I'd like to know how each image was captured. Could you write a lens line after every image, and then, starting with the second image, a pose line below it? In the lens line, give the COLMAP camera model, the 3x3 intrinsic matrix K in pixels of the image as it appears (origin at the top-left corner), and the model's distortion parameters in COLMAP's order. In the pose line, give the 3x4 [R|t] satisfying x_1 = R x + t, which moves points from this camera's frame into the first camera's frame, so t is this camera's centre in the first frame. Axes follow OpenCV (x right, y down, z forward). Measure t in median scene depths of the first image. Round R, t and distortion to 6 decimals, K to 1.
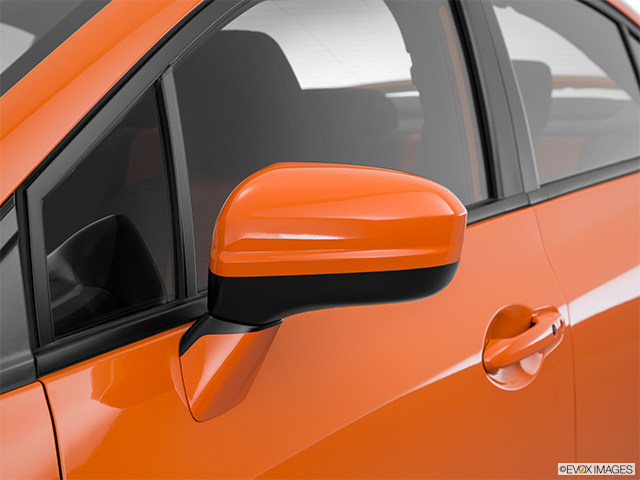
lens RADIAL K [[1713.5, 0, 320.0], [0, 1713.5, 240.0], [0, 0, 1]] dist [-0.027558, -0.142040]
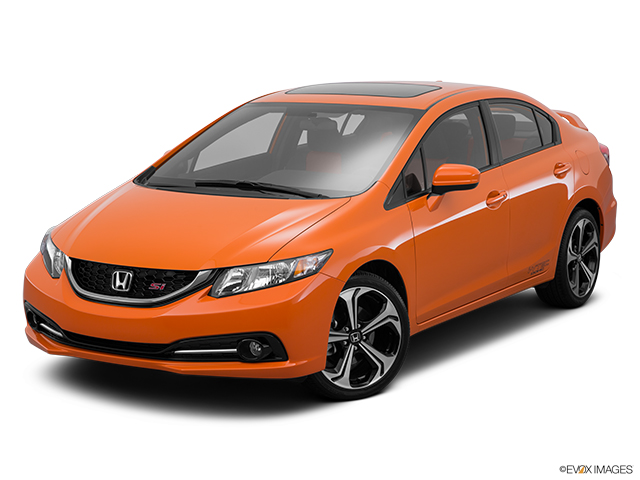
lens RADIAL K [[1334.7, 0, 320.0], [0, 1334.7, 240.0], [0, 0, 1]] dist [0.025234, 0.106277]
pose [[0.998946, 0.006597, -0.045421, -0.210218], [-0.003911, 0.998251, 0.058982, -0.048890], [0.045730, -0.058742, 0.997225, -2.965333]]
